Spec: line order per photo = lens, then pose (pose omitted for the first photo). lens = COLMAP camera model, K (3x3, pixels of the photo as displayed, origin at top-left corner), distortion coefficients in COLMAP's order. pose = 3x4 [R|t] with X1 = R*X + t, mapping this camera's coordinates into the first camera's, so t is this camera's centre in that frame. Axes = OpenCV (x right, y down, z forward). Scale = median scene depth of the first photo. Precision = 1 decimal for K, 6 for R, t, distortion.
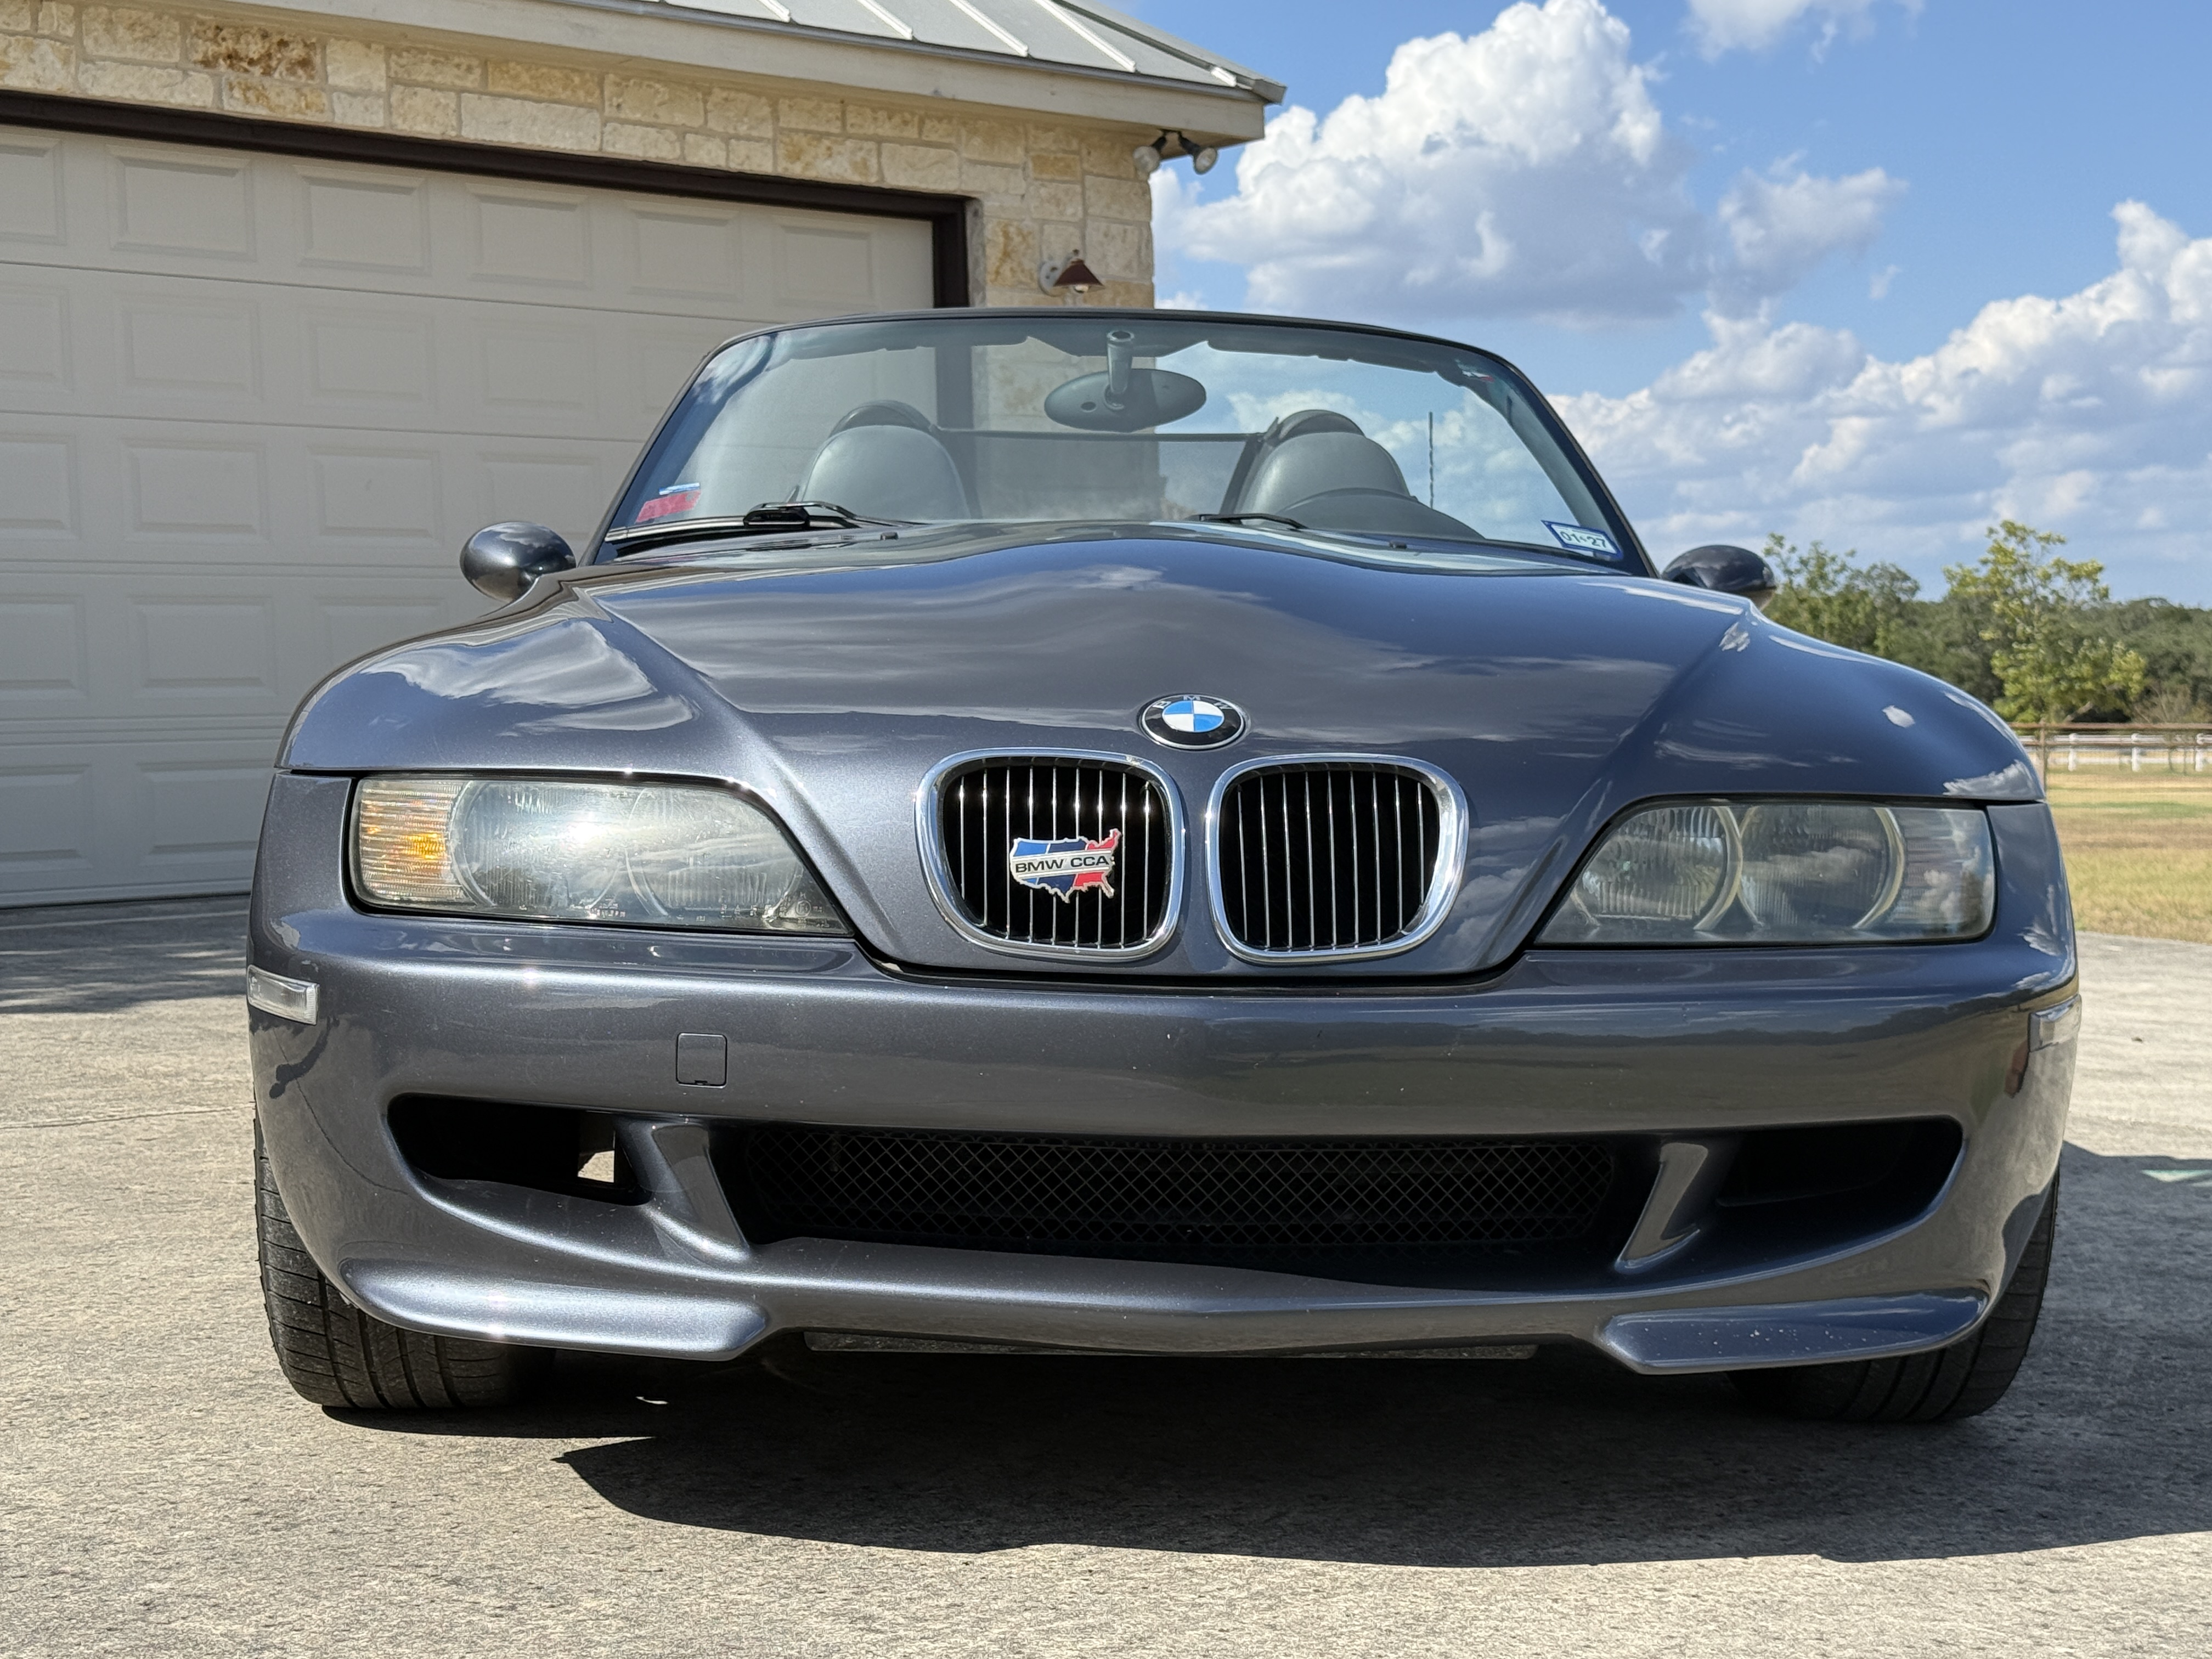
lens RADIAL K [[3248.3, 0, 1106.0], [0, 3248.3, 829.5], [0, 0, 1]] dist [0.255931, -0.973030]
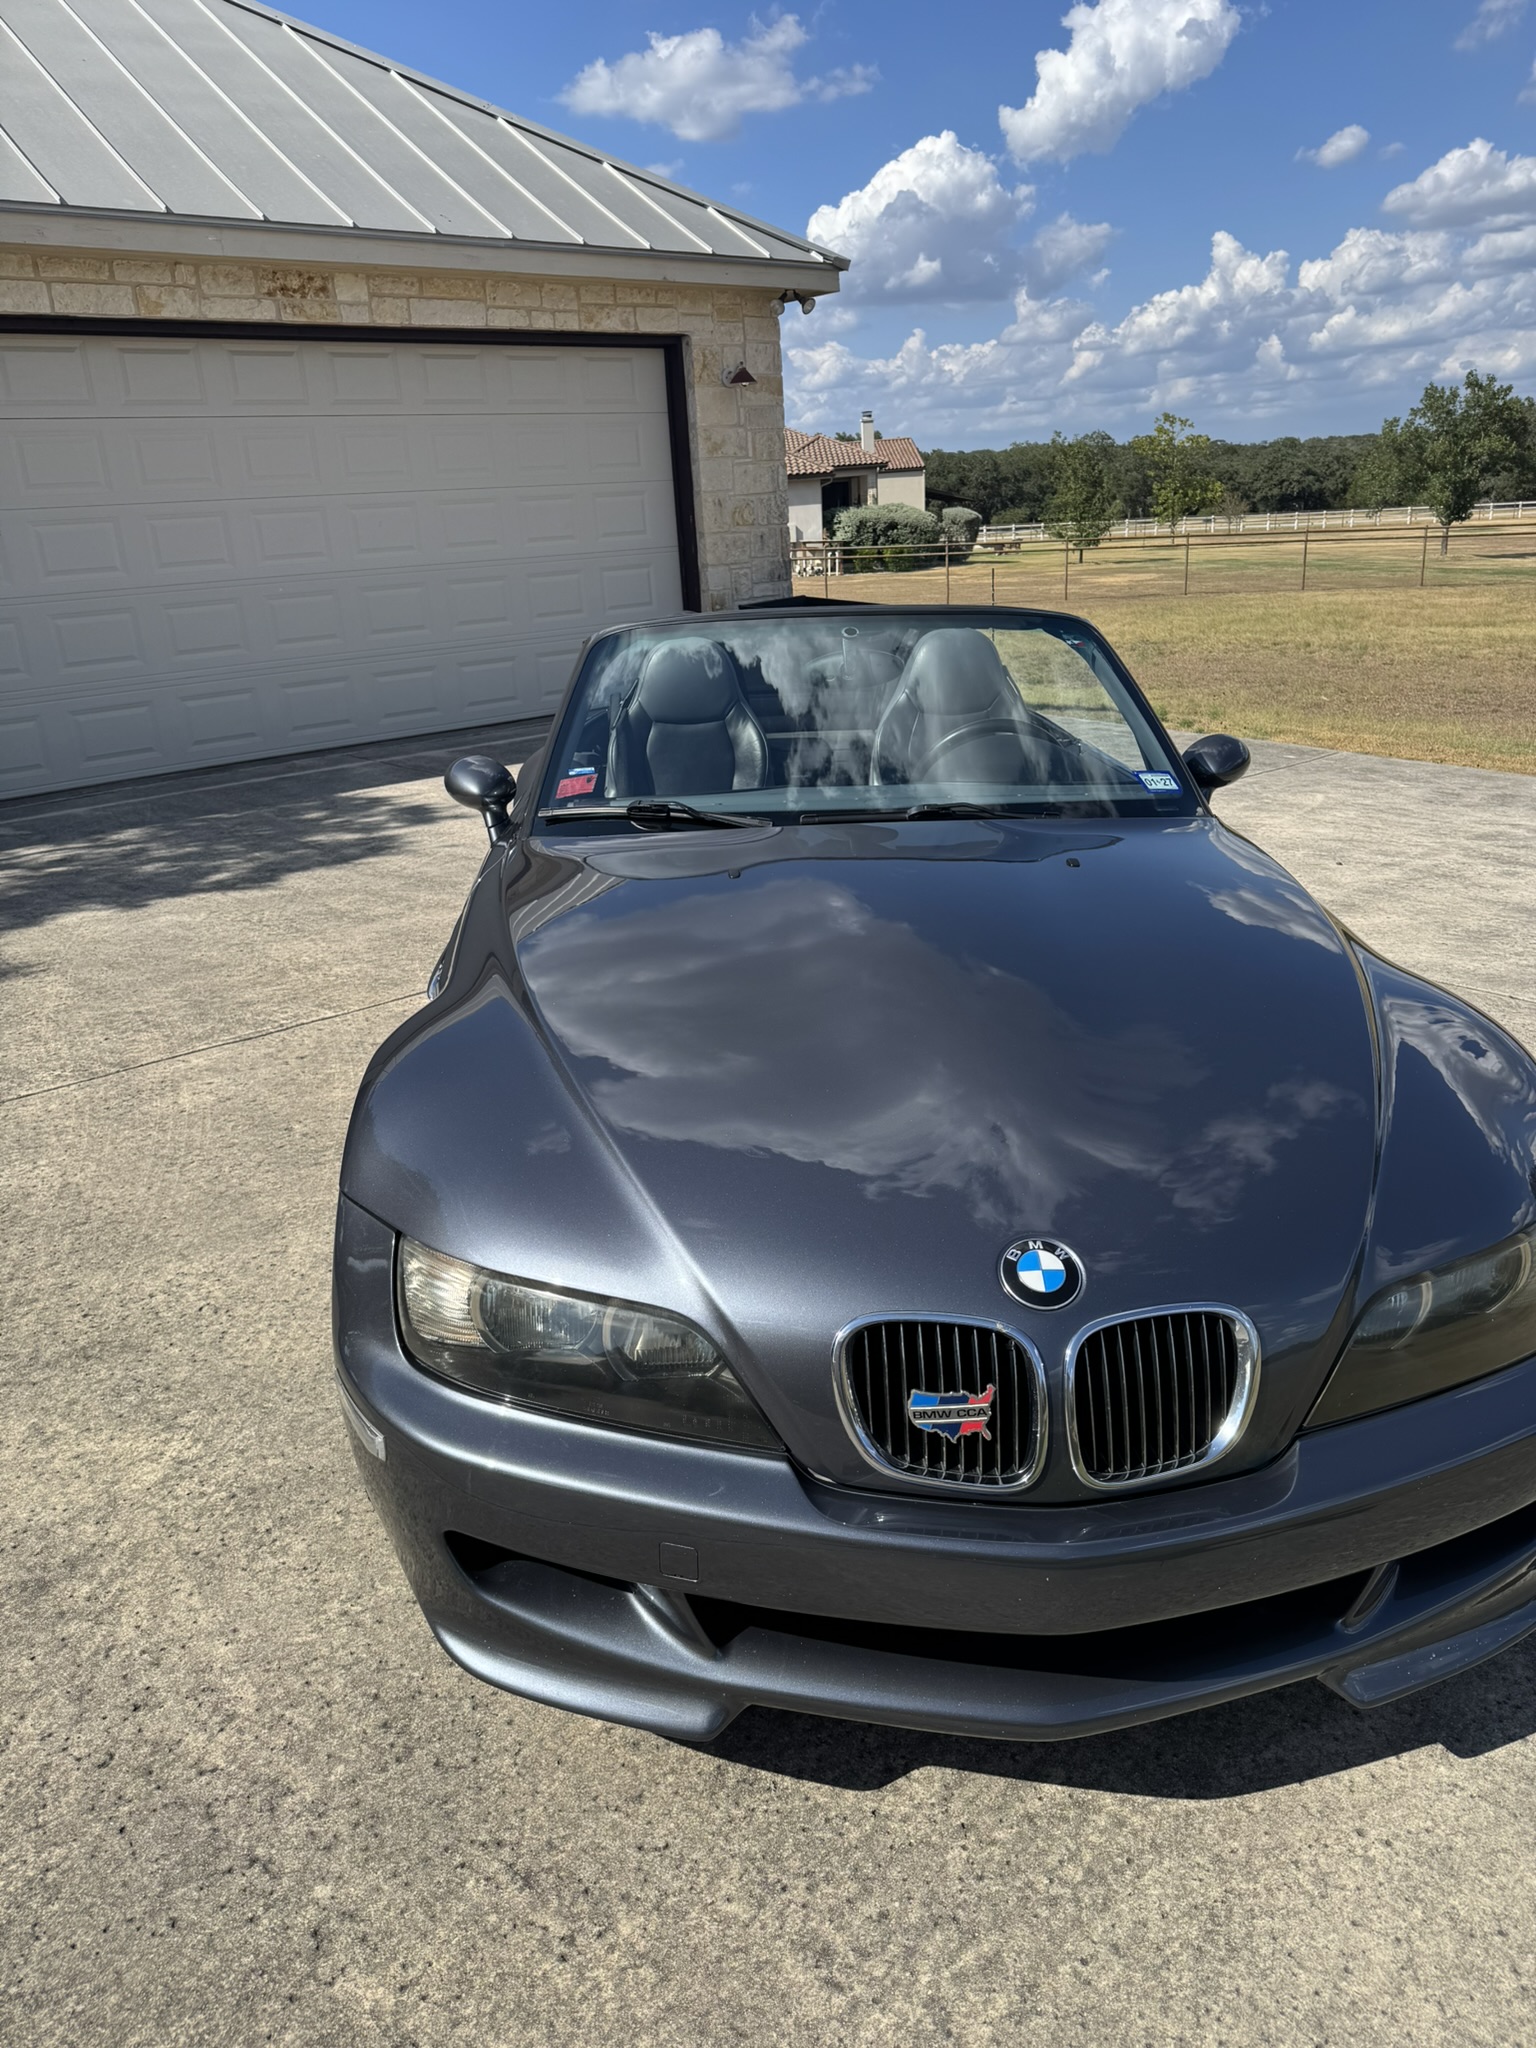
lens RADIAL K [[1462.2, 0, 751.4], [0, 1462.2, 1025.4], [0, 0, 1]] dist [0.112449, -0.217535]
pose [[0.999322, -0.036543, -0.004574, -0.016880], [0.036372, 0.959809, 0.278288, -0.060916], [-0.005779, -0.278265, 0.960487, 0.097561]]
